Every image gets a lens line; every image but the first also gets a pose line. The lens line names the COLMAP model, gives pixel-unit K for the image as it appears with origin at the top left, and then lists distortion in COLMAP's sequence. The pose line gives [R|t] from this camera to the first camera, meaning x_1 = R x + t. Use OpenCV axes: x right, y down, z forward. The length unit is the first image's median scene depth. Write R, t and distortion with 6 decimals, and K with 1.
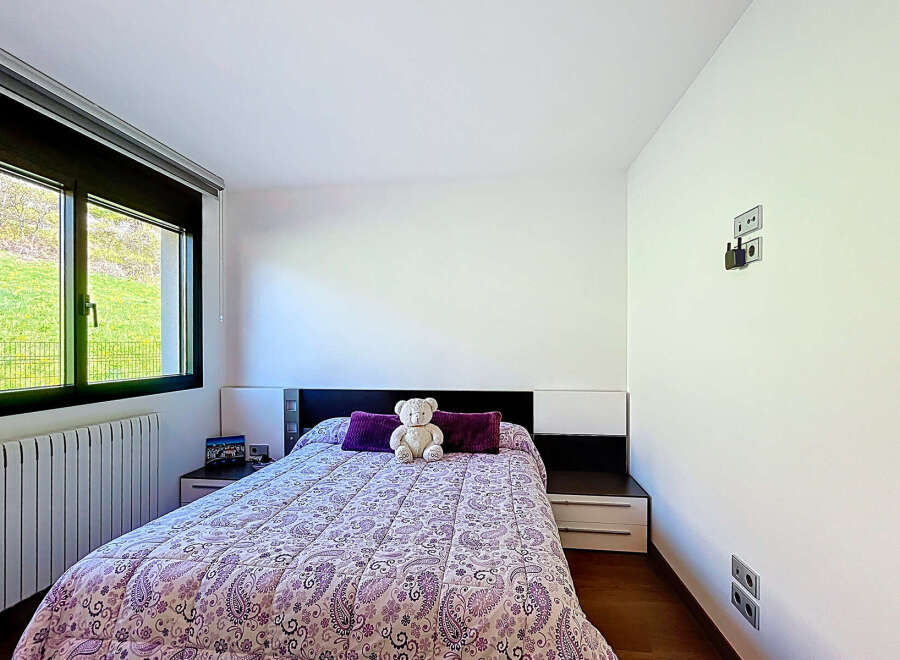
lens RADIAL K [[418.4, 0, 440.9], [0, 418.4, 346.3], [0, 0, 1]] dist [-0.000310, -0.000584]
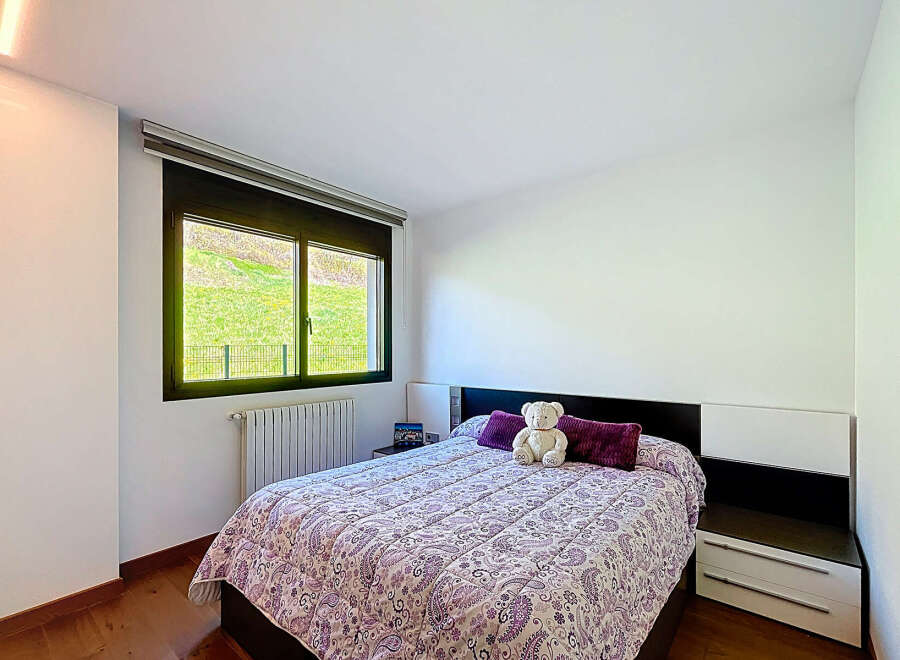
lens RADIAL K [[418.4, 0, 447.4], [0, 418.4, 346.8], [0, 0, 1]] dist [-0.000310, -0.000584]
pose [[0.844107, 0.000173, -0.536175, 0.321318], [-0.002355, 0.999991, -0.003385, -0.001601], [0.536169, 0.004121, 0.844100, 0.051724]]
